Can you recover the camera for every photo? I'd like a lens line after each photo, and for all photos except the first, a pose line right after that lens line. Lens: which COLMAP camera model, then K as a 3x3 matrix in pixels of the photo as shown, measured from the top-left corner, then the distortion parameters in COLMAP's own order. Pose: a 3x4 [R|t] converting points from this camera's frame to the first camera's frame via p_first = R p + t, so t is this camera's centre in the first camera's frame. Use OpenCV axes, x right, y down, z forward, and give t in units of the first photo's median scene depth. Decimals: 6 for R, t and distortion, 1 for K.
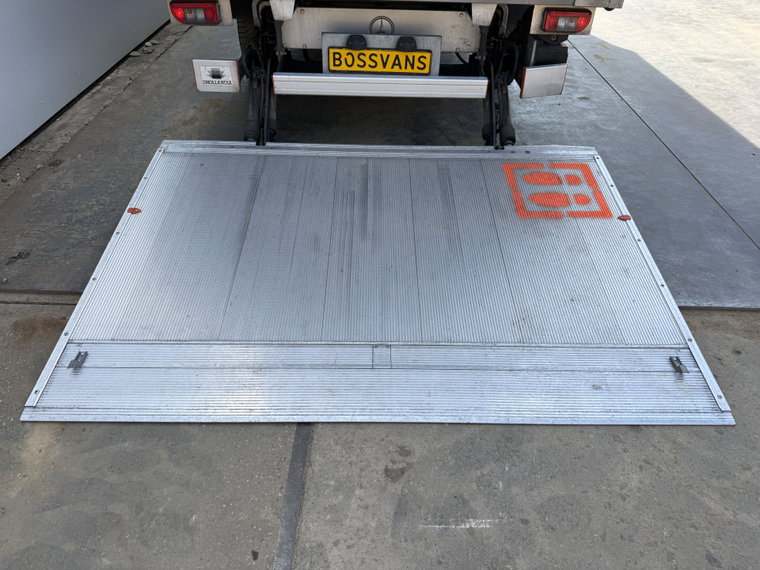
lens RADIAL K [[539.6, 0, 380.0], [0, 539.6, 285.0], [0, 0, 1]] dist [0.009803, -0.022167]
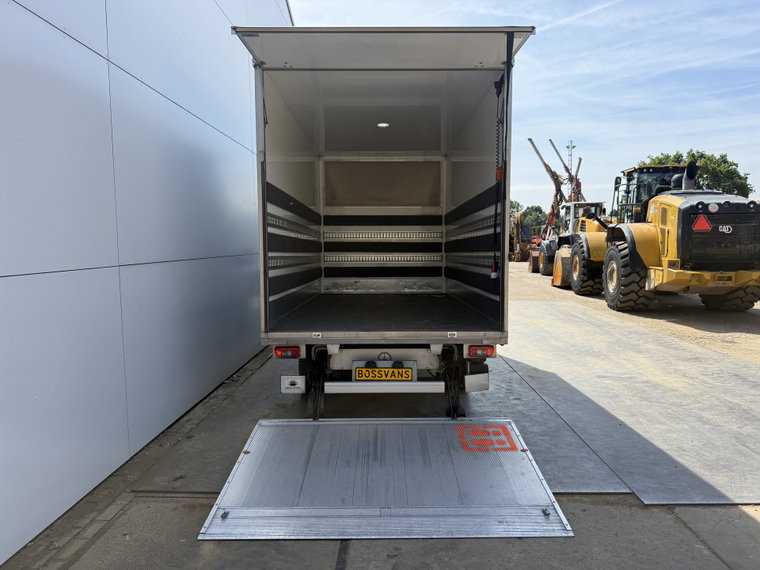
lens RADIAL K [[523.9, 0, 380.0], [0, 523.9, 285.0], [0, 0, 1]] dist [0.059204, -0.066570]
pose [[0.999501, -0.027962, -0.014726, 0.022410], [0.014387, 0.817491, -0.575761, 0.372222], [0.028138, 0.575262, 0.817485, -0.641914]]
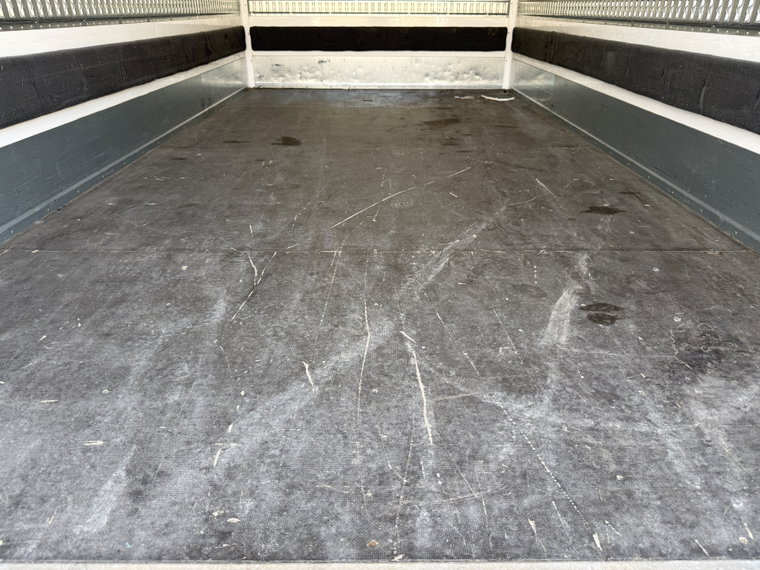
lens RADIAL K [[539.6, 0, 380.0], [0, 539.6, 285.0], [0, 0, 1]] dist [0.009803, -0.022167]
pose [[0.999746, -0.013442, -0.018080, 0.017110], [0.009605, 0.980220, -0.197676, -0.613127], [0.020380, 0.197452, 0.980101, 0.648561]]
